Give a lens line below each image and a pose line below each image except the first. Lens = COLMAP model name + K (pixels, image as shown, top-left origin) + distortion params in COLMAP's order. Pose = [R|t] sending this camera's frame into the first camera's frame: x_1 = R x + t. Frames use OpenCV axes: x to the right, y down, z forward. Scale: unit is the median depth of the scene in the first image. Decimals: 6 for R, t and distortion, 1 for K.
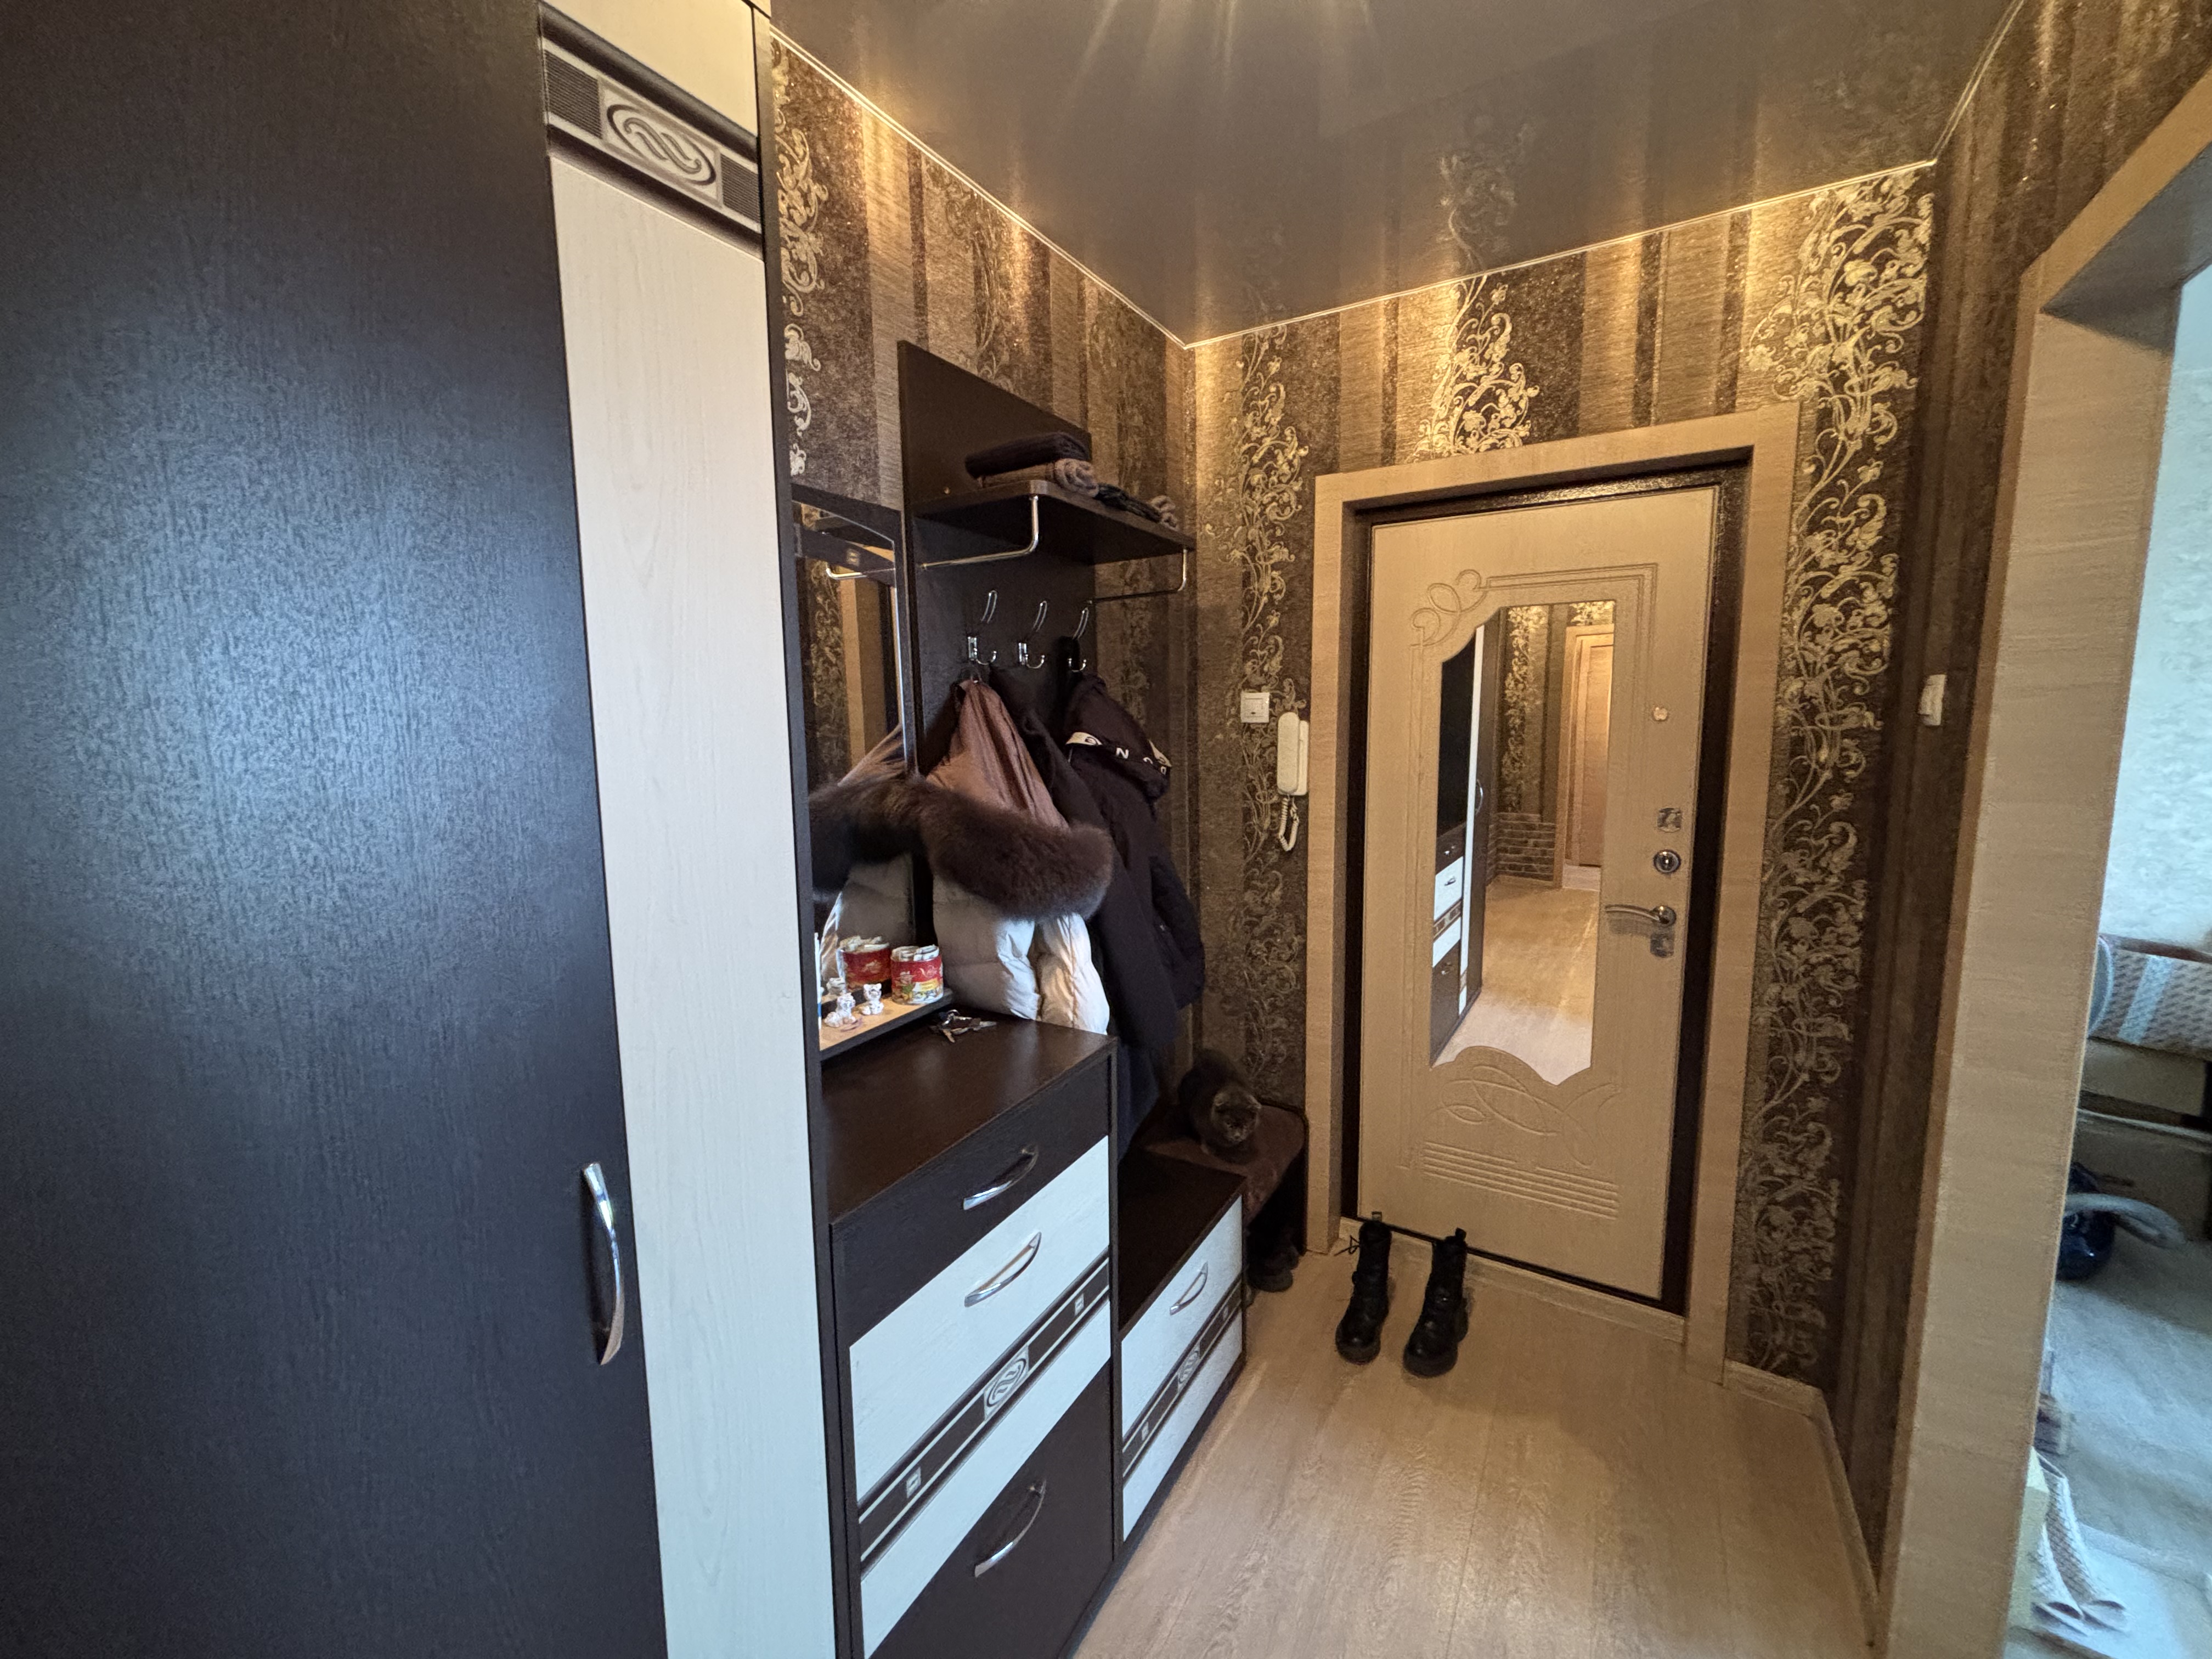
lens RADIAL K [[890.9, 0, 1099.1], [0, 890.9, 828.8], [0, 0, 1]] dist [0.006445, -0.000776]
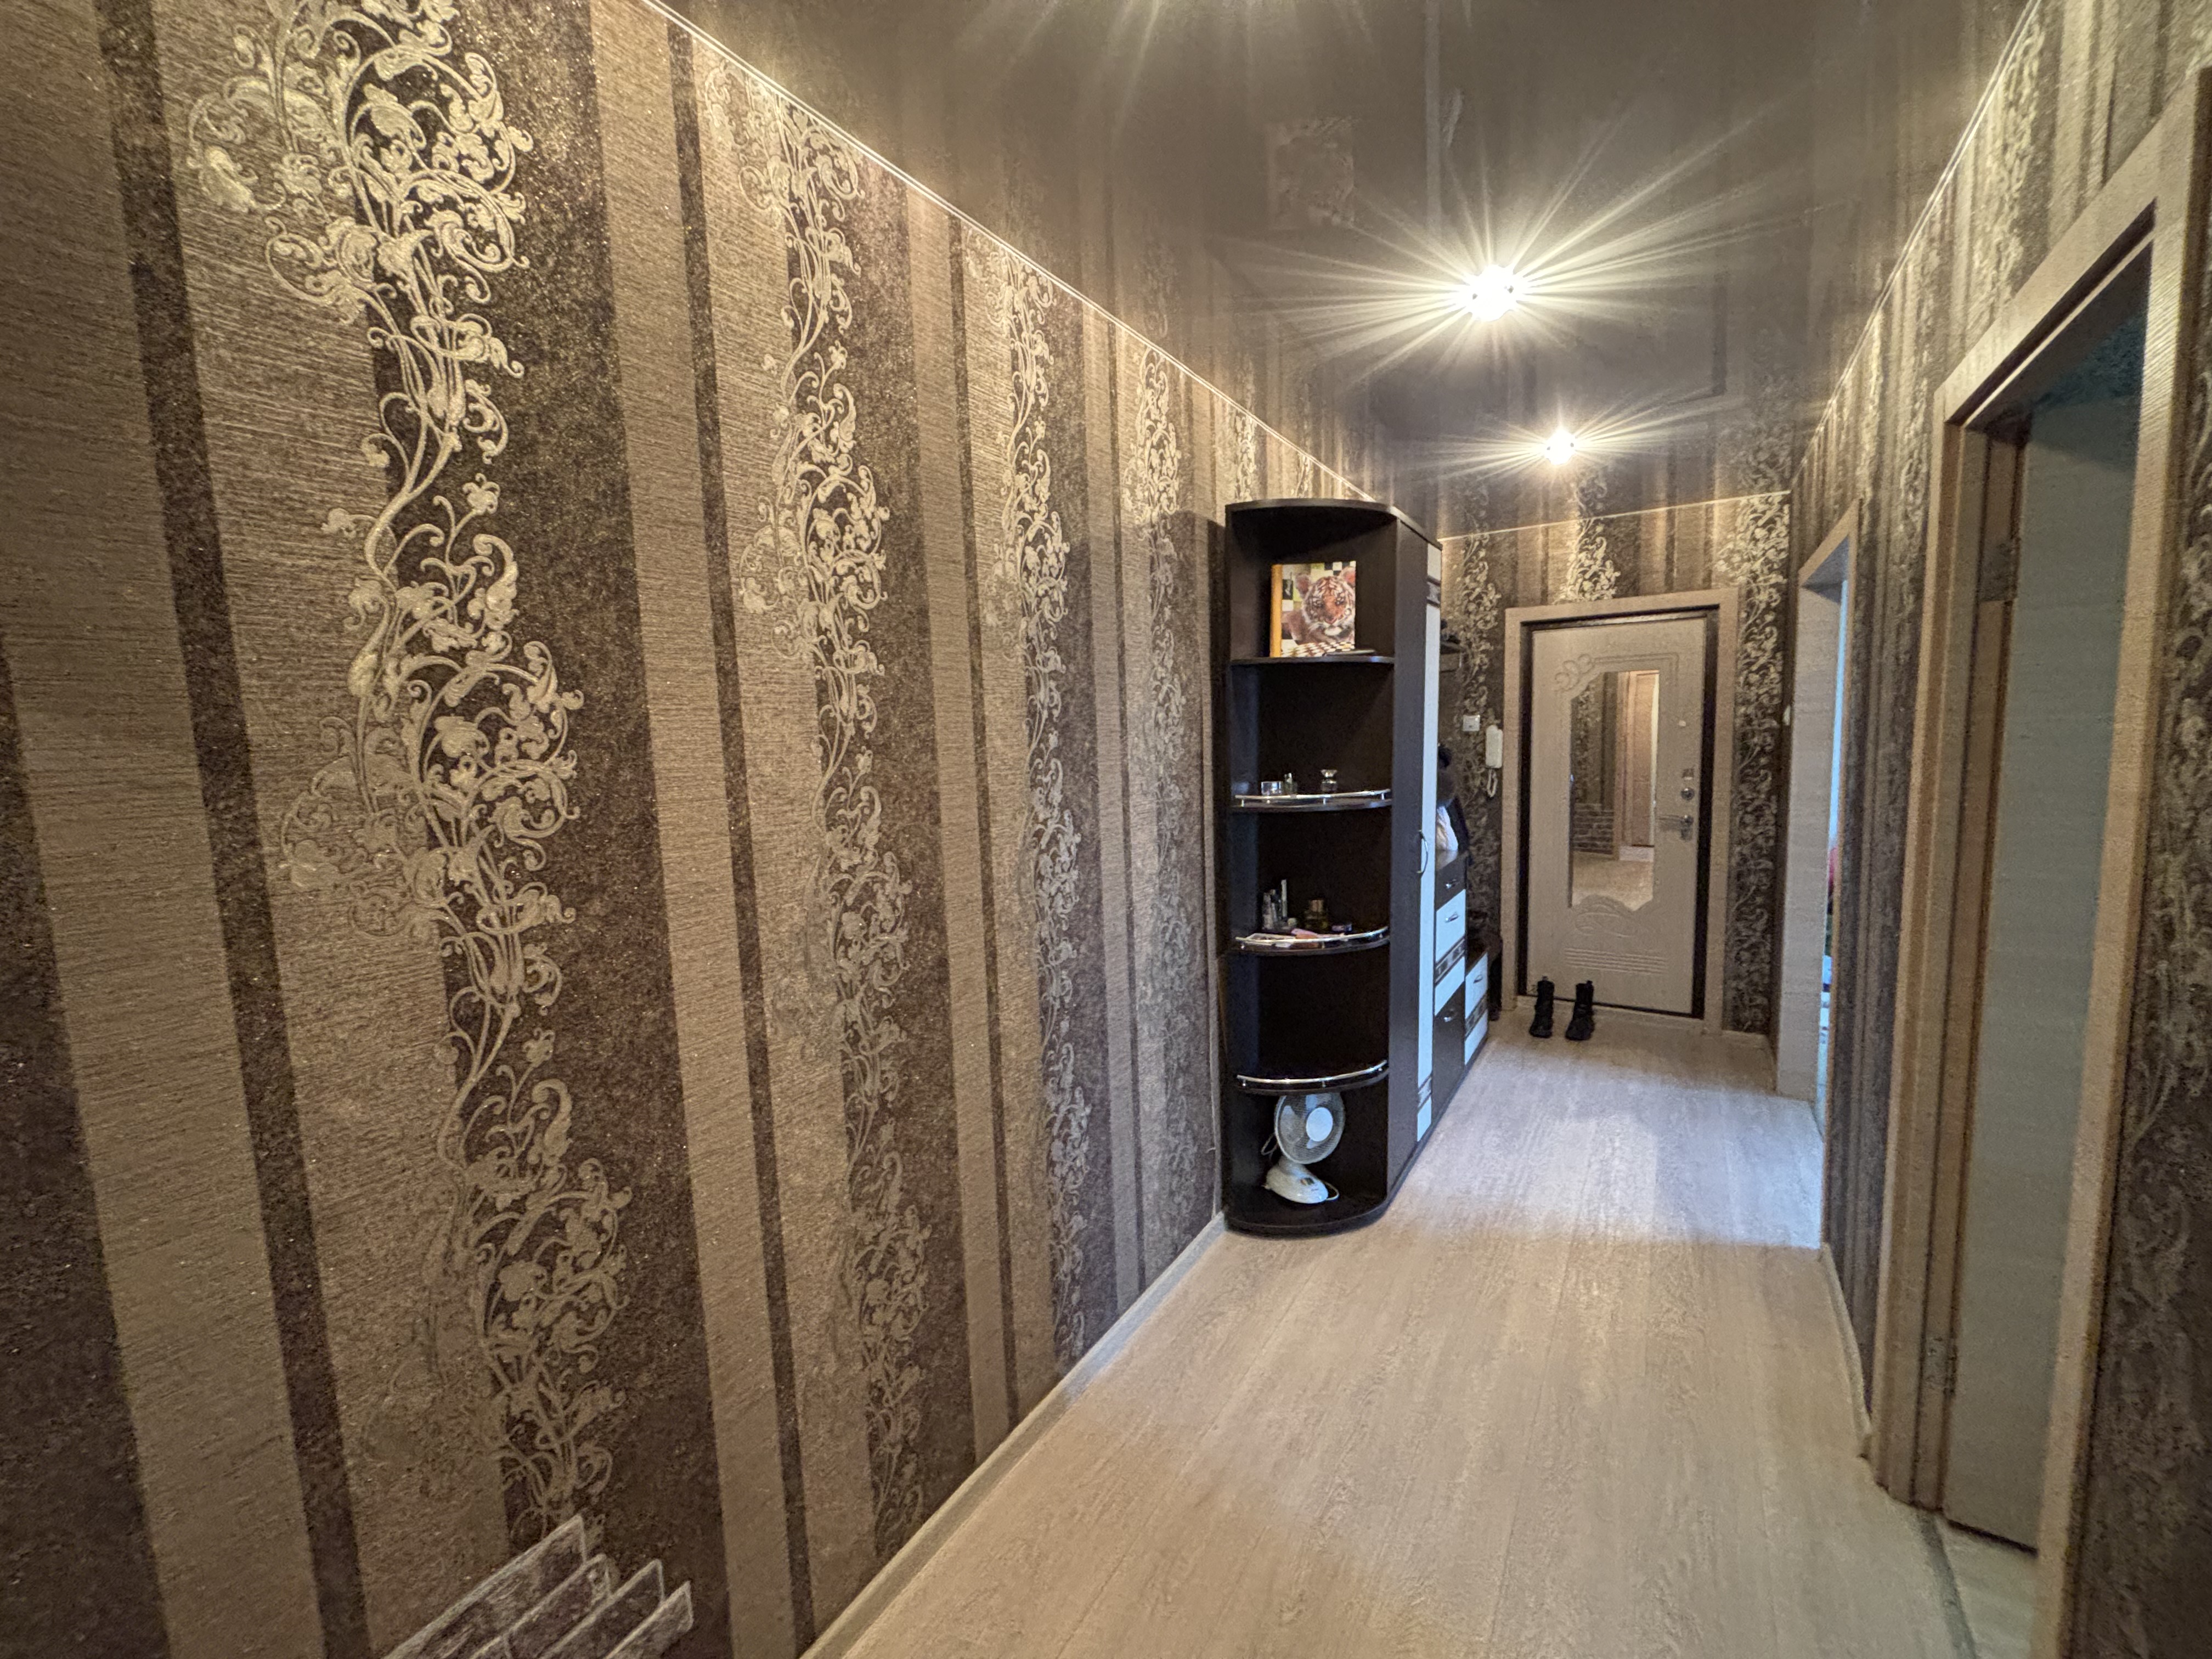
lens RADIAL K [[890.9, 0, 1113.0], [0, 890.9, 827.5], [0, 0, 1]] dist [0.006445, -0.000776]
pose [[0.999658, -0.012101, -0.023167, -0.694521], [0.011457, 0.999550, -0.027736, 0.166716], [0.023492, 0.027461, 0.999347, -1.175253]]
